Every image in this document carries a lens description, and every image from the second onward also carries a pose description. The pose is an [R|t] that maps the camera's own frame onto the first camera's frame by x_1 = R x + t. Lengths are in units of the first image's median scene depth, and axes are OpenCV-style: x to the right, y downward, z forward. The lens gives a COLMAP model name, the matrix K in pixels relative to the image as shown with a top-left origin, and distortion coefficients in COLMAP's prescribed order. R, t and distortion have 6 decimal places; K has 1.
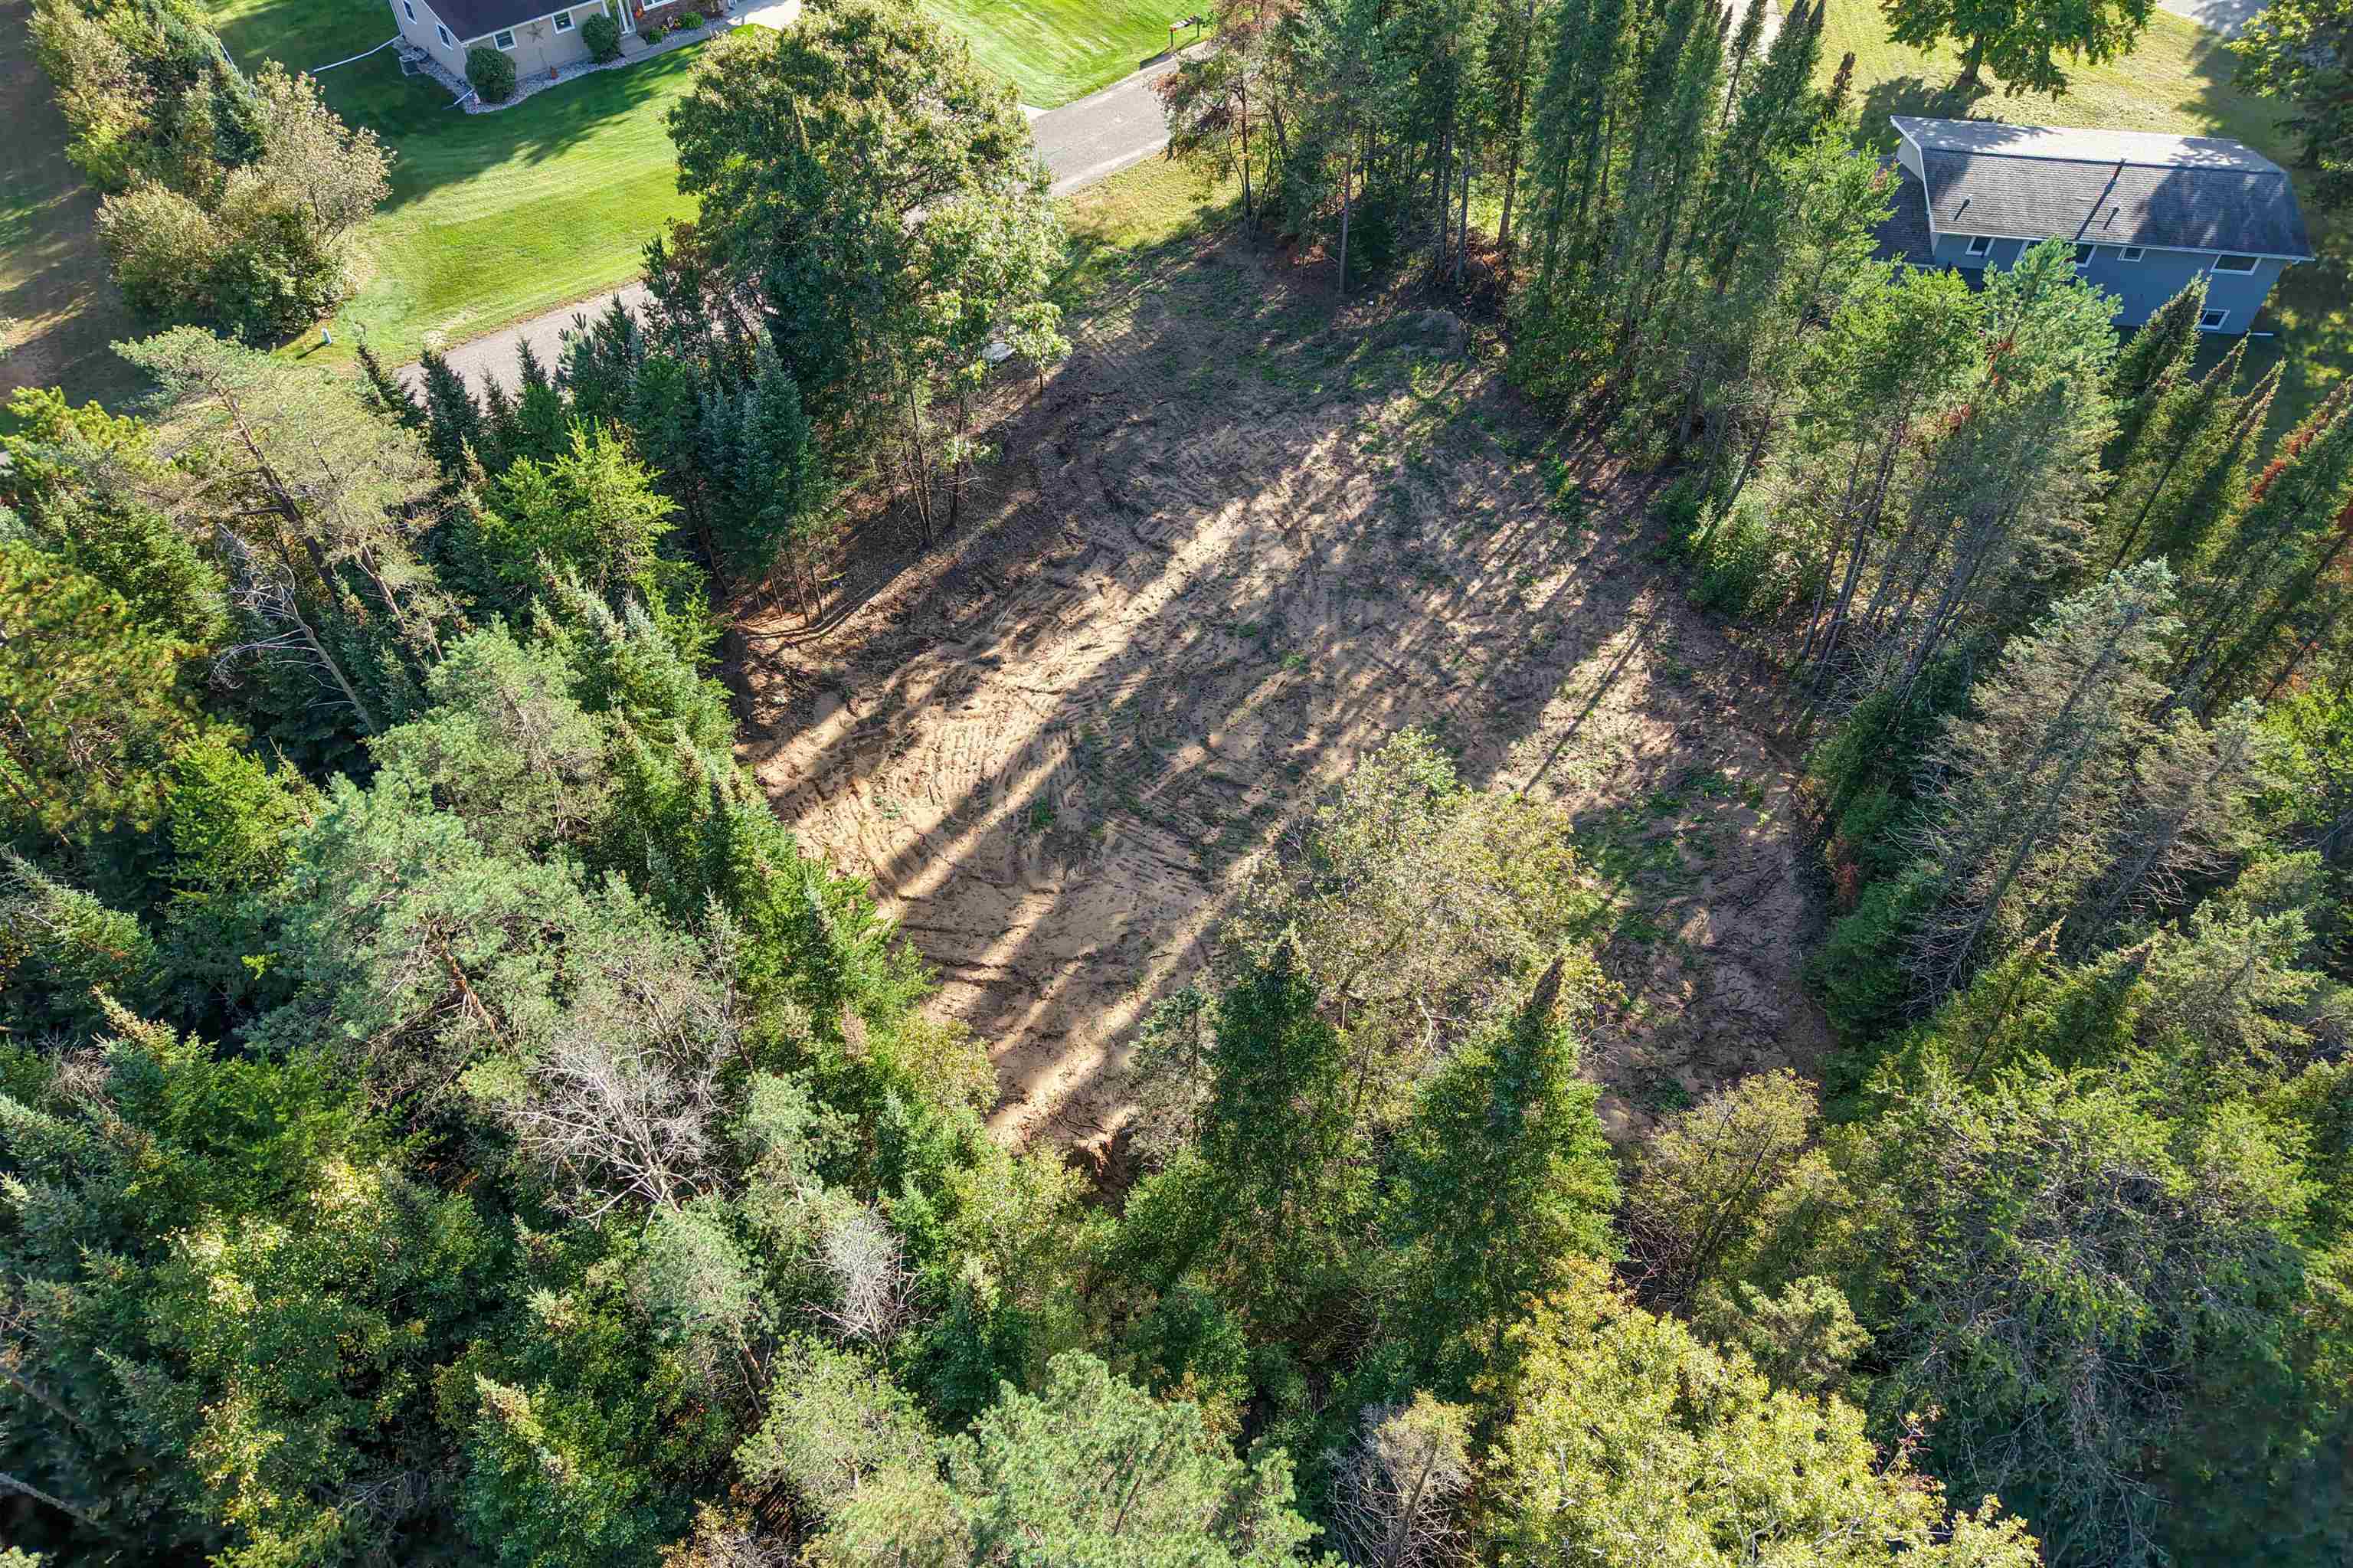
lens RADIAL K [[1579.1, 0, 1177.0], [0, 1579.1, 797.3], [0, 0, 1]] dist [0.031558, -0.026462]
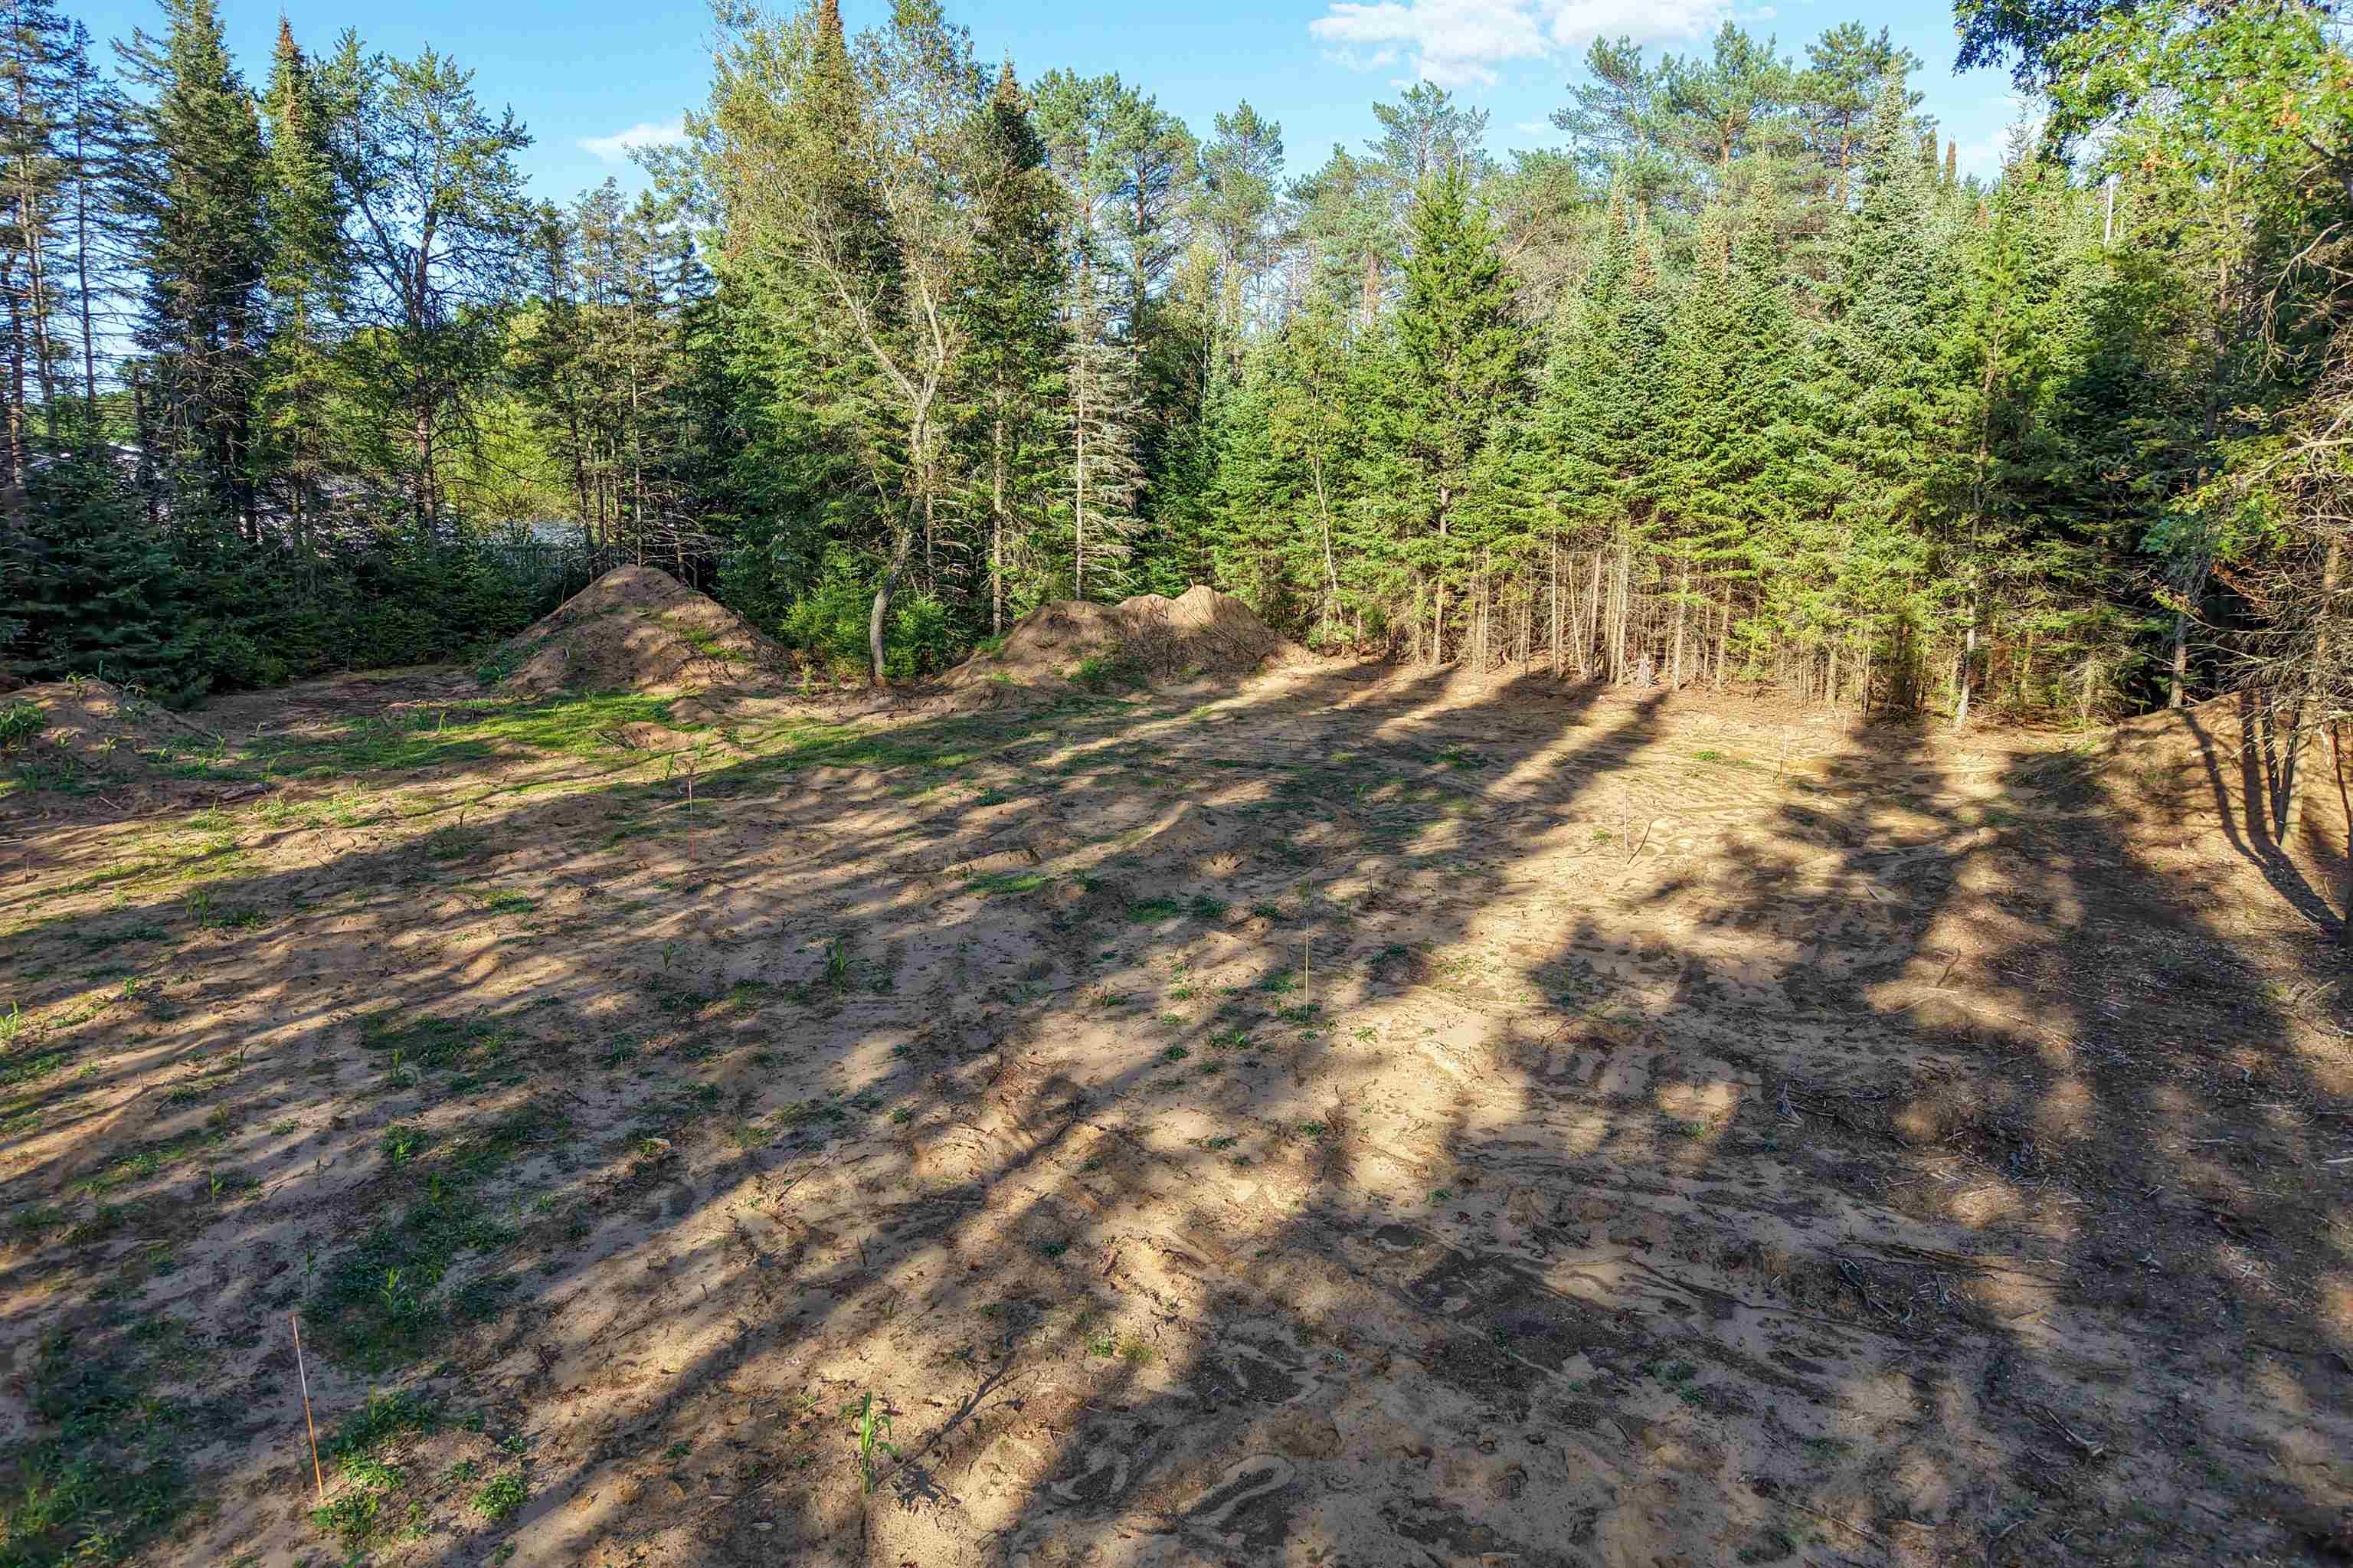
lens RADIAL K [[1579.1, 0, 1168.6], [0, 1579.1, 797.0], [0, 0, 1]] dist [0.031558, -0.026462]
pose [[-0.982351, 0.032077, -0.184276, 0.103094], [-0.145449, 0.488441, 0.860390, -0.394387], [0.117606, 0.872007, -0.475155, 1.134730]]
